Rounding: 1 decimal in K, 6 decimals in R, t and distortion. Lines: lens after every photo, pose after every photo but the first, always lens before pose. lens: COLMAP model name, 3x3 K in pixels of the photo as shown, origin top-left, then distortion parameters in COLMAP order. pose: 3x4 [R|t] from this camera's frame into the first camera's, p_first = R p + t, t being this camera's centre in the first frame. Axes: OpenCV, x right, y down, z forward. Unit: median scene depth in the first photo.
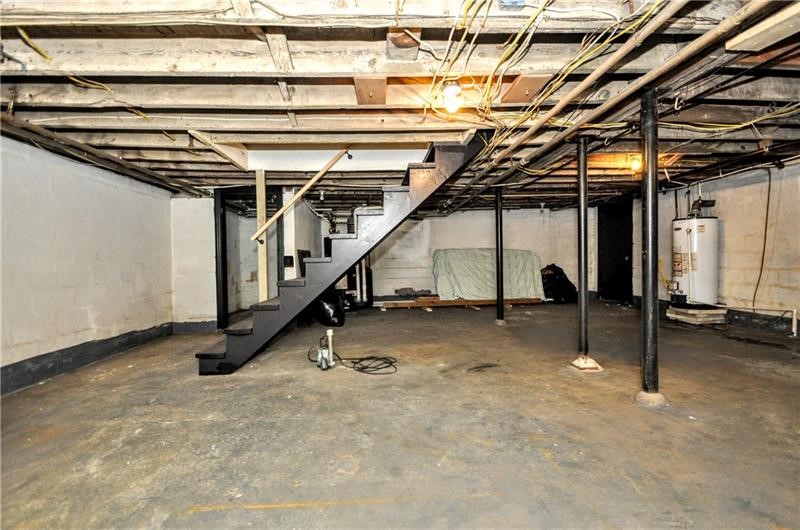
lens RADIAL K [[352.0, 0, 400.0], [0, 352.0, 265.0], [0, 0, 1]] dist [0.001011, -0.000343]
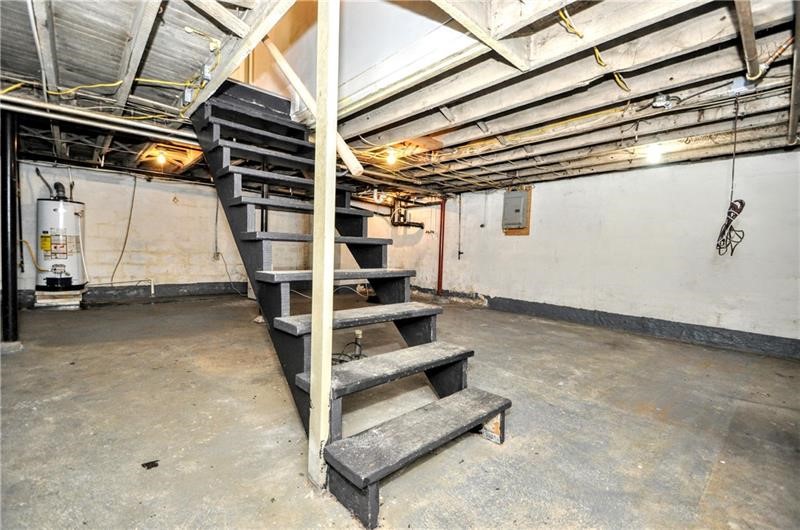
lens RADIAL K [[352.0, 0, 400.0], [0, 352.0, 265.0], [0, 0, 1]] dist [0.001011, -0.000343]
pose [[-0.628331, -0.031702, 0.777300, -1.201280], [-0.004350, 0.999297, 0.037240, 0.019834], [-0.777934, 0.020018, -0.628027, 1.980654]]
